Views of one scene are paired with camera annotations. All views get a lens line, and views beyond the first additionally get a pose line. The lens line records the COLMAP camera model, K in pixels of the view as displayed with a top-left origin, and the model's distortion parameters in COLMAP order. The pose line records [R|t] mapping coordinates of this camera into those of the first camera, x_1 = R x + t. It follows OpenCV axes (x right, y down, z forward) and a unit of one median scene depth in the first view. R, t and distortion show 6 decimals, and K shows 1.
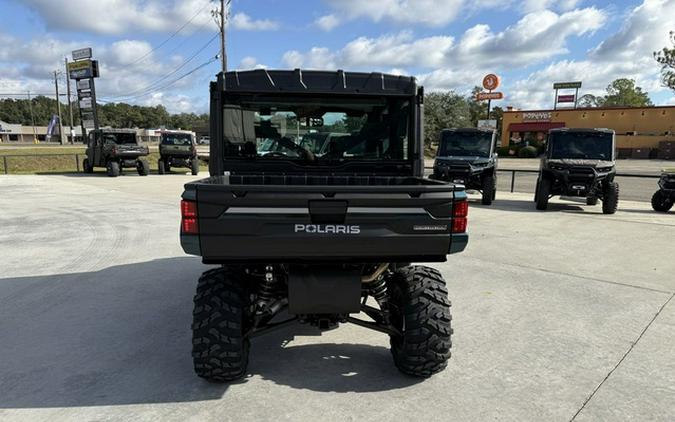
lens RADIAL K [[481.5, 0, 330.9], [0, 481.5, 242.3], [0, 0, 1]] dist [0.044821, -0.045598]
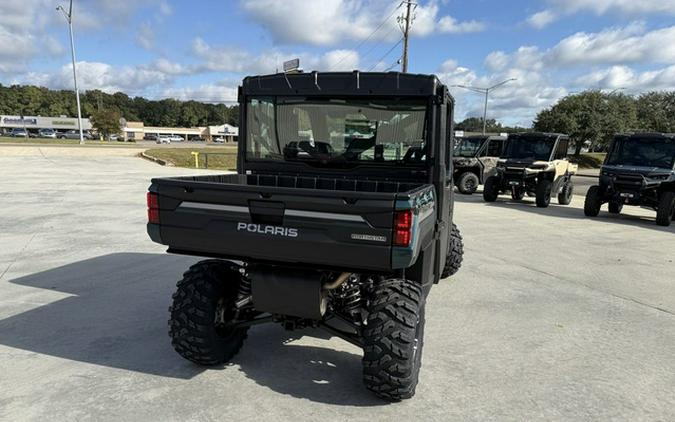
lens RADIAL K [[481.5, 0, 336.3], [0, 481.5, 243.8], [0, 0, 1]] dist [0.044821, -0.045598]
pose [[0.930242, 0.092907, -0.354989, 0.451164], [-0.094515, 0.995440, 0.012851, -0.023121], [0.354565, 0.021597, 0.934782, 0.107258]]
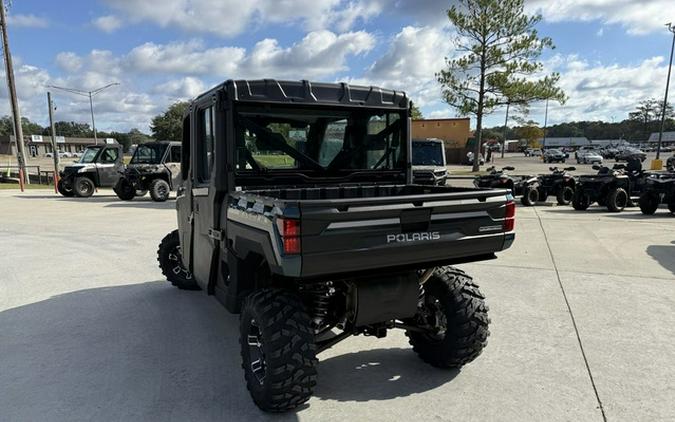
lens RADIAL K [[494.8, 0, 302.4], [0, 494.8, 238.7], [0, 0, 1]] dist [0.024352, -0.020994]
pose [[0.923457, -0.080249, 0.375216, -0.582606], [0.091354, 0.995748, -0.011872, -0.031194], [-0.372668, 0.045241, 0.926861, 0.096106]]
